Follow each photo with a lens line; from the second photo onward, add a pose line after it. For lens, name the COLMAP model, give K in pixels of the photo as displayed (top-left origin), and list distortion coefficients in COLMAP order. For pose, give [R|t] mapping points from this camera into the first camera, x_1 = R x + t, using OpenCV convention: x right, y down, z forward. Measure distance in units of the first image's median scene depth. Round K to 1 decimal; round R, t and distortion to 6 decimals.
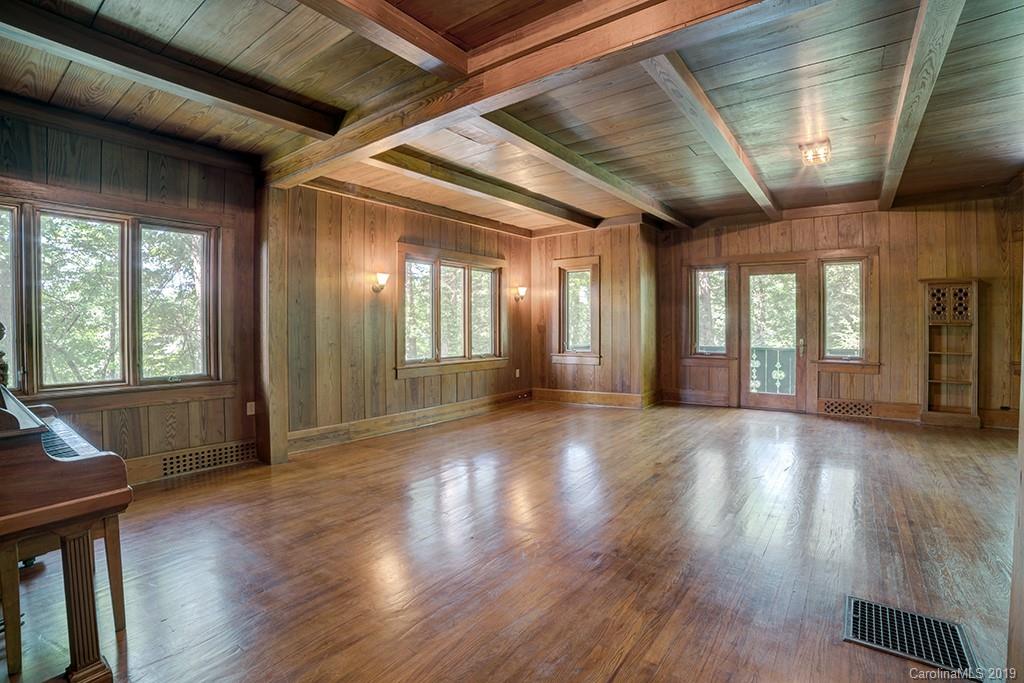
lens RADIAL K [[467.6, 0, 516.5], [0, 467.6, 327.2], [0, 0, 1]] dist [-0.076308, 0.000147]
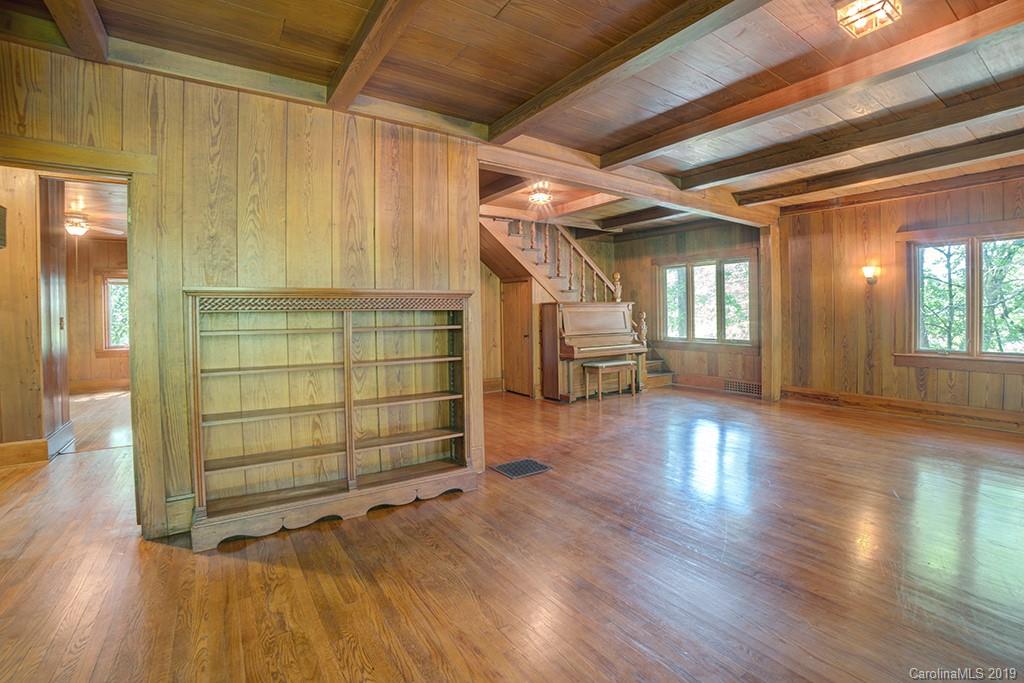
lens RADIAL K [[467.6, 0, 516.5], [0, 467.6, 327.2], [0, 0, 1]] dist [-0.076308, 0.000147]
pose [[-0.350972, 0.028215, -0.935961, 1.012667], [-0.009180, 0.999394, 0.033570, 0.000527], [0.936341, 0.020374, -0.350500, 0.594307]]
